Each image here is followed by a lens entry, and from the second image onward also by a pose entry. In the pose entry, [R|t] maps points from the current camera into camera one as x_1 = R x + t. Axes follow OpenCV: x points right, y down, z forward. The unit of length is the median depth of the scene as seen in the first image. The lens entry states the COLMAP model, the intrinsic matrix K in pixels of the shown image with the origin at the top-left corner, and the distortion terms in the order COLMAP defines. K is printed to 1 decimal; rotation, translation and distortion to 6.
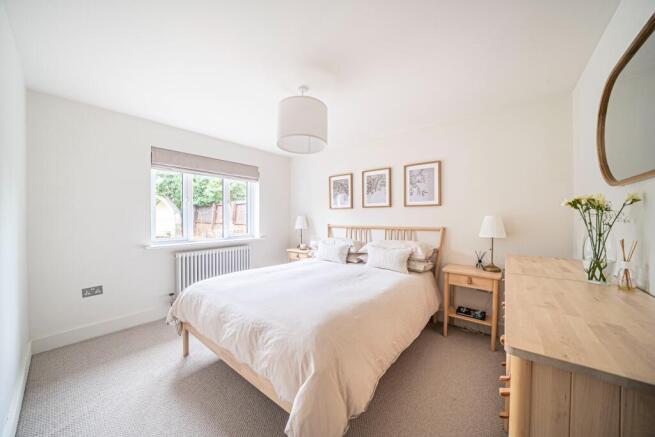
lens RADIAL K [[226.3, 0, 325.2], [0, 226.3, 218.2], [0, 0, 1]] dist [-0.000988, -0.000062]
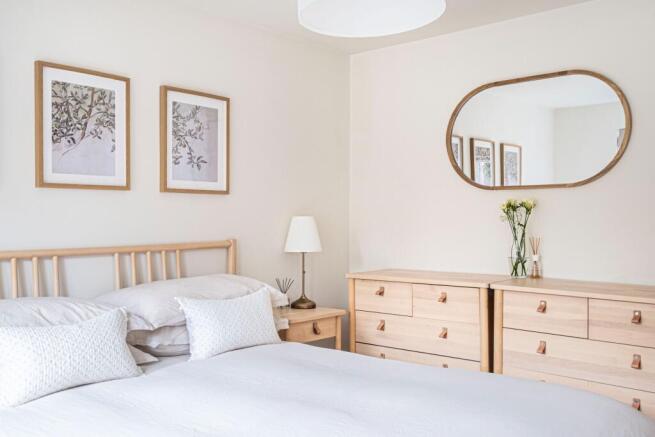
lens RADIAL K [[644.9, 0, 327.5], [0, 644.9, 218.5], [0, 0, 1]] dist [0.071645, -0.000153]
pose [[0.025890, -0.002261, 0.999662, -0.717514], [0.003654, 0.999991, 0.002167, -0.006176], [-0.999658, 0.003597, 0.025898, 0.659489]]
